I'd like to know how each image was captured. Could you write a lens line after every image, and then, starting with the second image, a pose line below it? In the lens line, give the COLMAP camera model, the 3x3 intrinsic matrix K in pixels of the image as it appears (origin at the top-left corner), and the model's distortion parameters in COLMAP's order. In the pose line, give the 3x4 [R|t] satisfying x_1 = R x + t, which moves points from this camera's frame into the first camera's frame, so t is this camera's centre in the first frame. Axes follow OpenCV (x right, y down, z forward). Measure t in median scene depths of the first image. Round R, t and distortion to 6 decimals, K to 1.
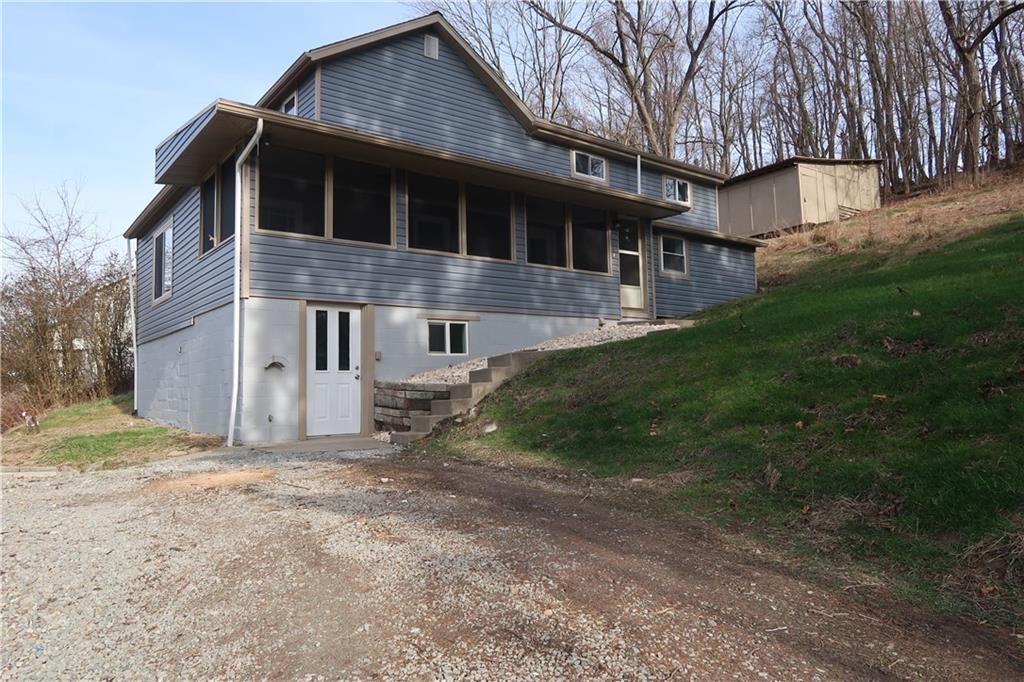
lens RADIAL K [[712.8, 0, 513.2], [0, 712.8, 338.3], [0, 0, 1]] dist [-0.025898, 0.003606]
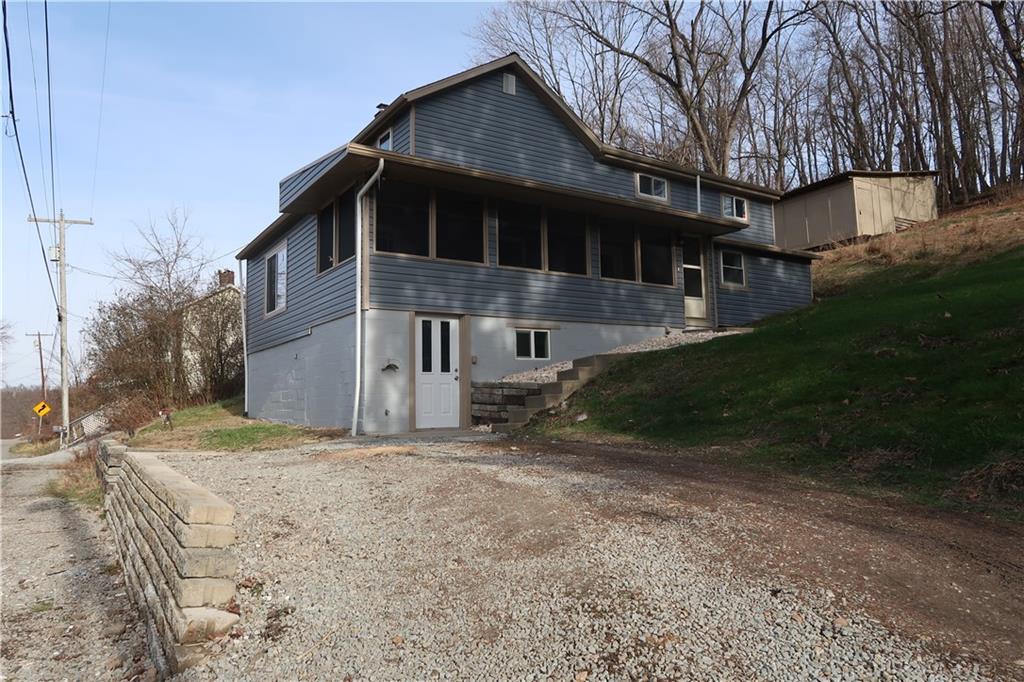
lens RADIAL K [[712.8, 0, 511.6], [0, 712.8, 341.7], [0, 0, 1]] dist [-0.025898, 0.003606]
pose [[0.997343, -0.005810, -0.072620, -0.033901], [0.004644, 0.999858, -0.016214, 0.010935], [0.072704, 0.015834, 0.997228, -0.104177]]
